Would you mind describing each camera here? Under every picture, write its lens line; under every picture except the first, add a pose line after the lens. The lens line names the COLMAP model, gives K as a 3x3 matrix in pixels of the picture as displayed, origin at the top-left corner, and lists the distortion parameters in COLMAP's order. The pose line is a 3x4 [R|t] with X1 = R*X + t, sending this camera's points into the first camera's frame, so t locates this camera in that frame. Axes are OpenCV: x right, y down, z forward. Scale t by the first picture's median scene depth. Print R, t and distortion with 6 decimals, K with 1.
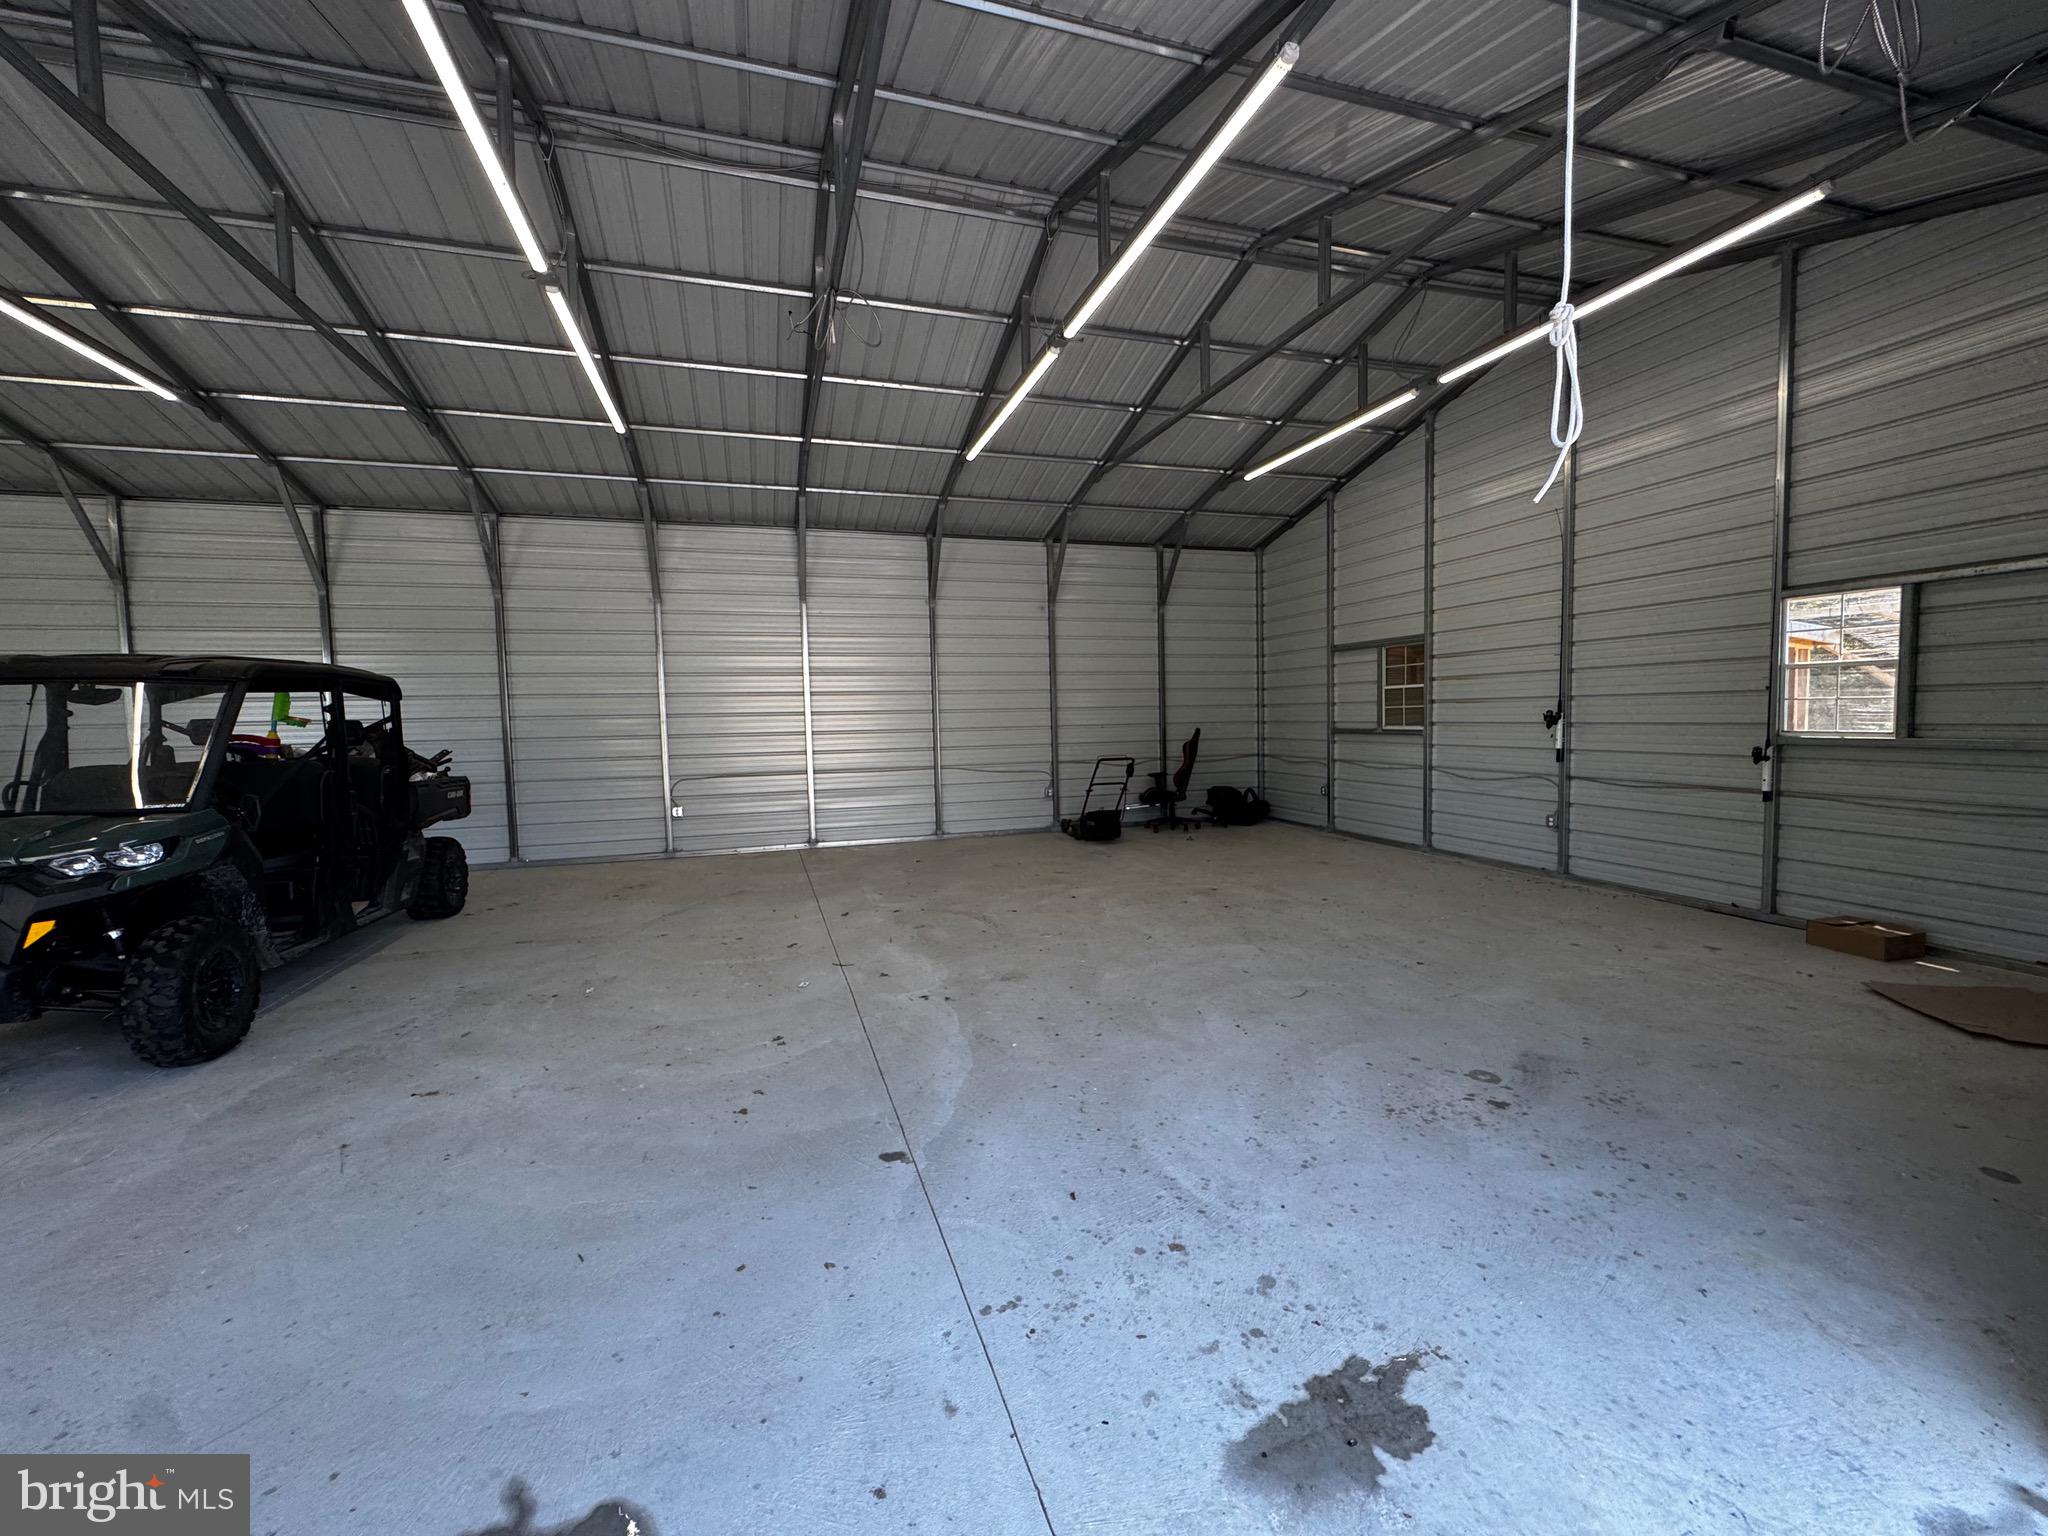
lens RADIAL K [[817.2, 0, 1024.0], [0, 817.2, 768.0], [0, 0, 1]] dist [-0.008823, 0.000414]
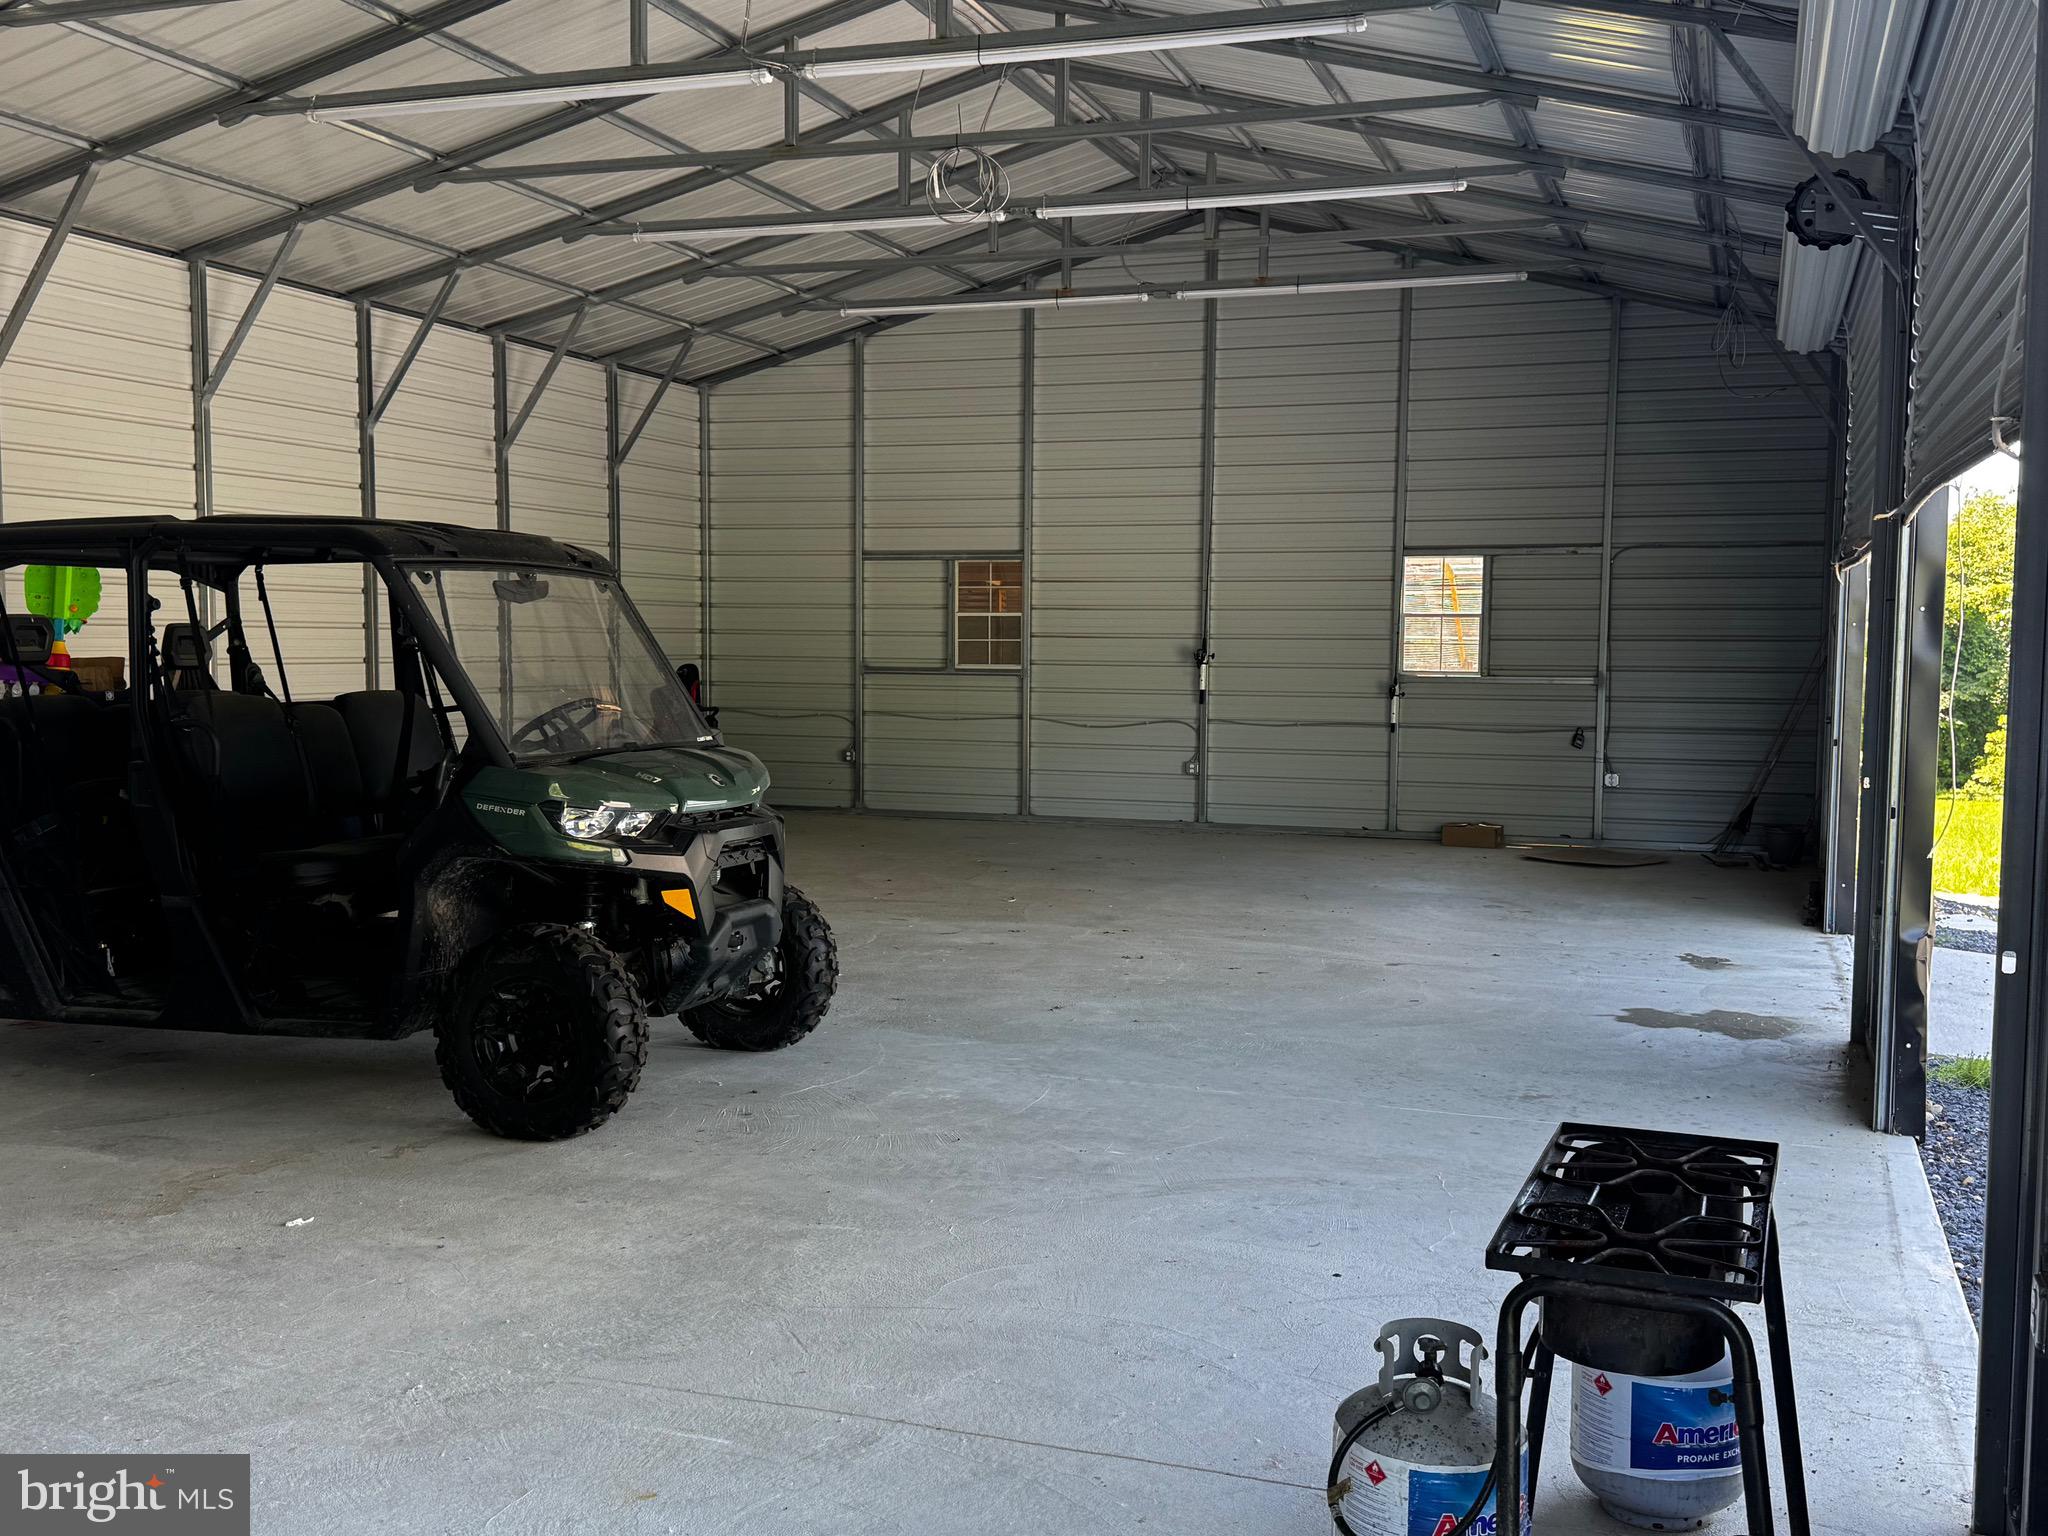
lens RADIAL K [[2011.4, 0, 1024.0], [0, 2011.4, 768.0], [0, 0, 1]] dist [0.188478, -0.406048]
pose [[0.614609, -0.026816, 0.788376, -1.085256], [0.030763, 0.999477, 0.010014, 0.030509], [-0.788232, 0.018098, 0.615112, -0.225937]]
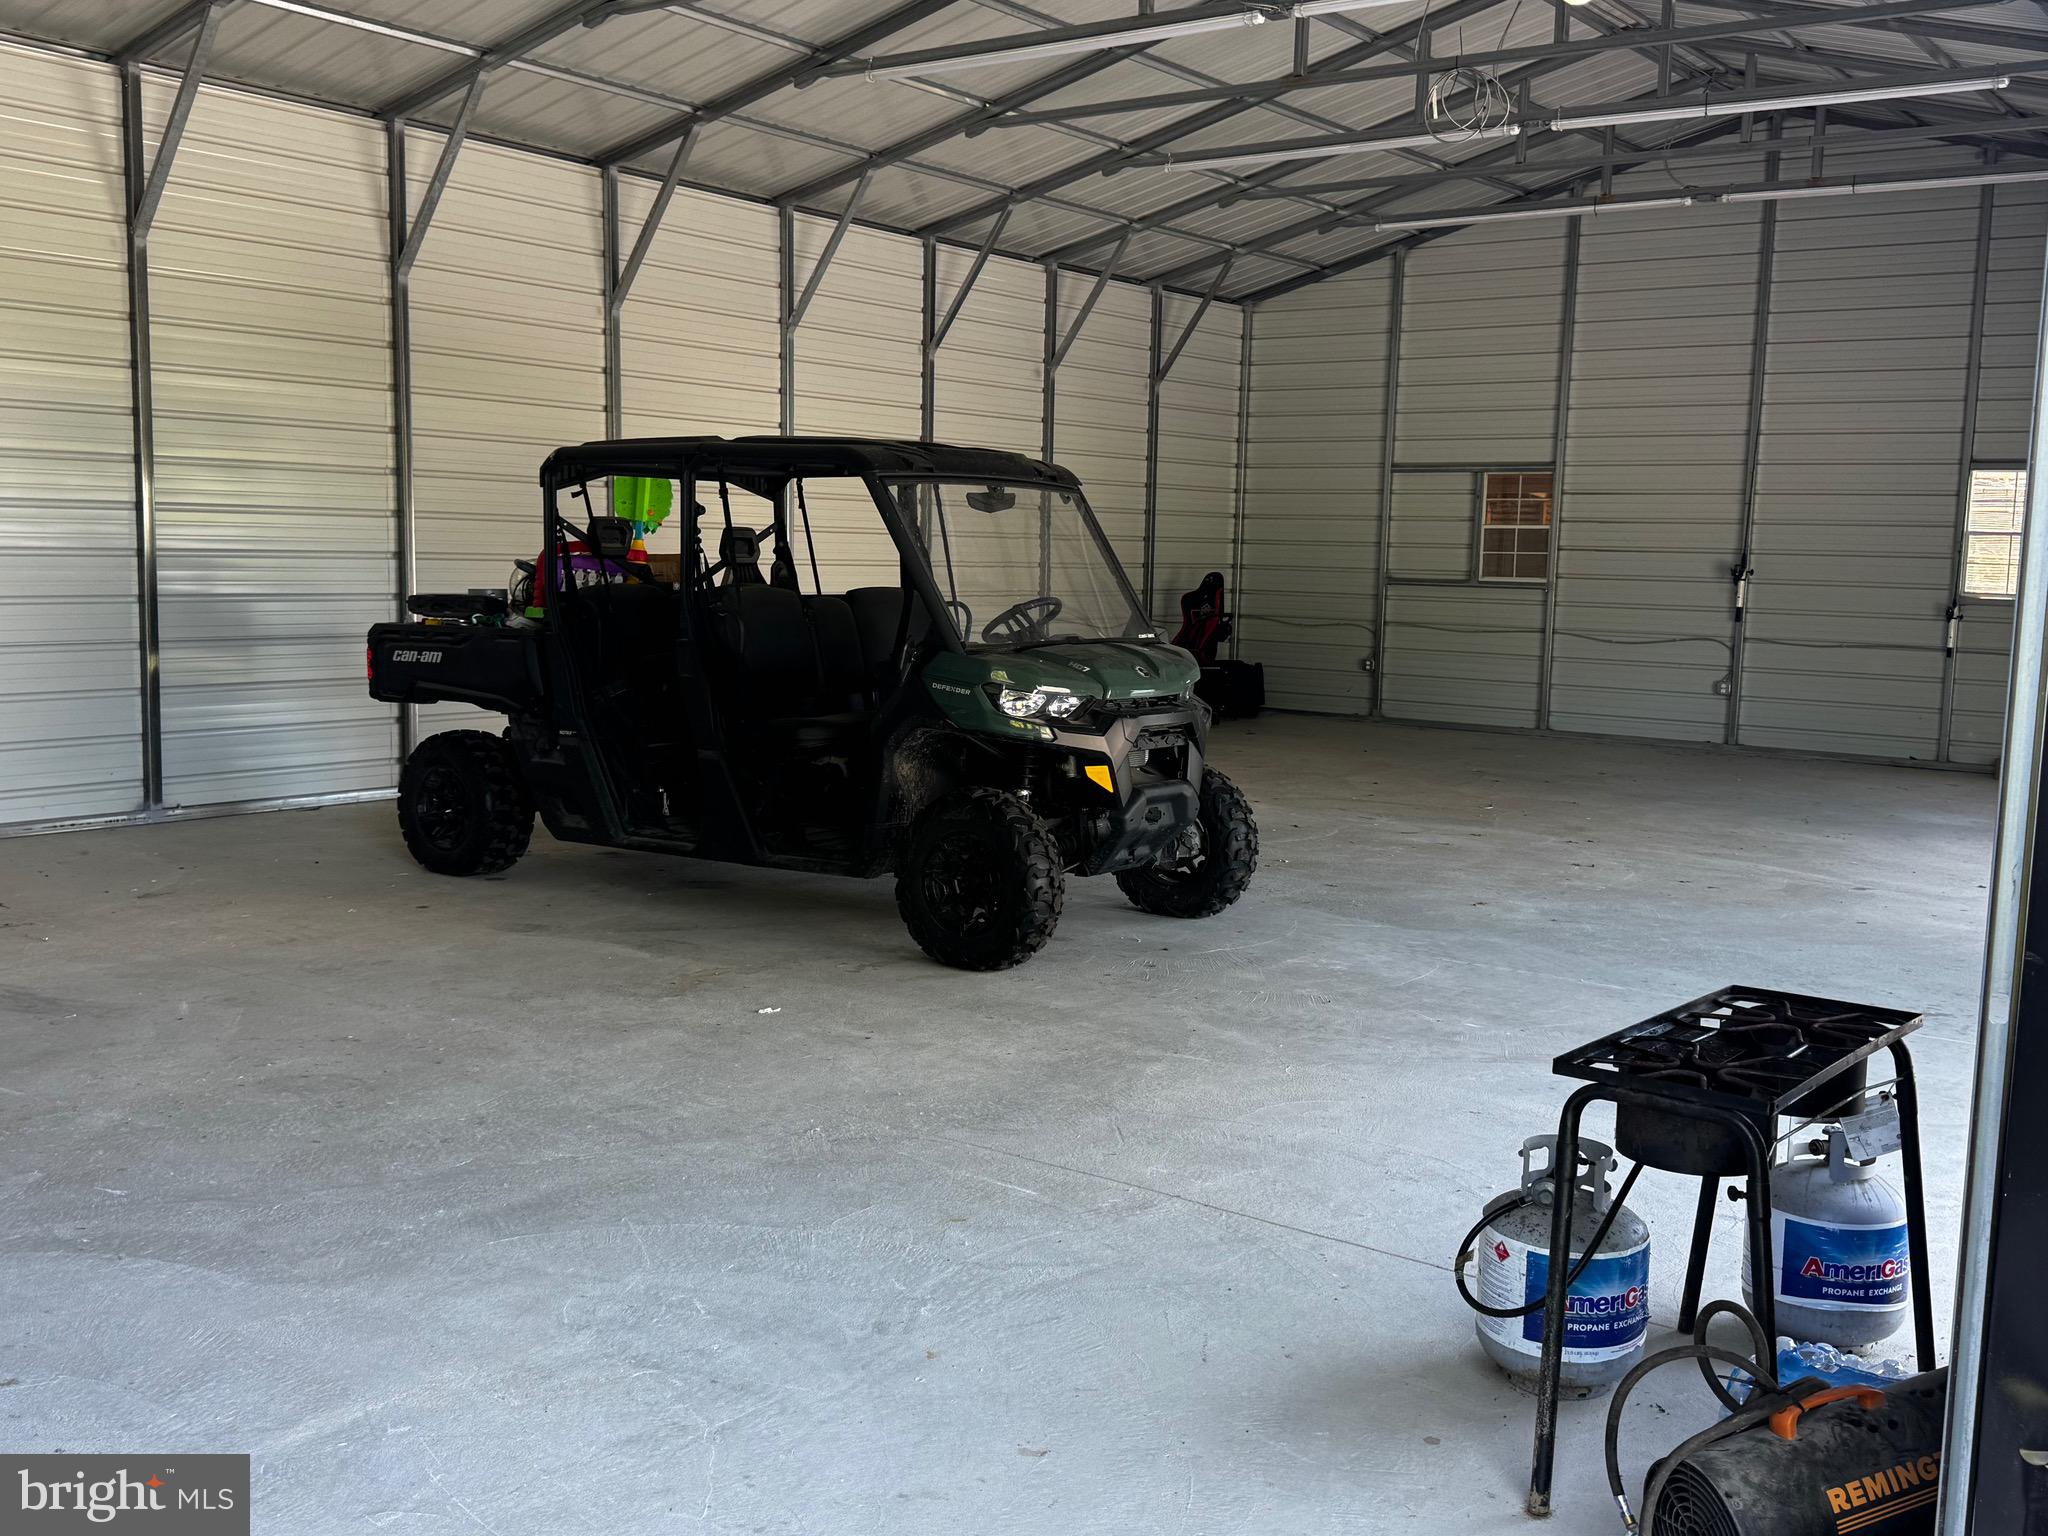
lens RADIAL K [[2011.4, 0, 1024.0], [0, 2011.4, 768.0], [0, 0, 1]] dist [0.188478, -0.406048]
pose [[0.815559, -0.025148, 0.578127, -1.093436], [-0.004148, 0.998776, 0.049298, 0.038111], [-0.578659, -0.042603, 0.814456, -0.339768]]
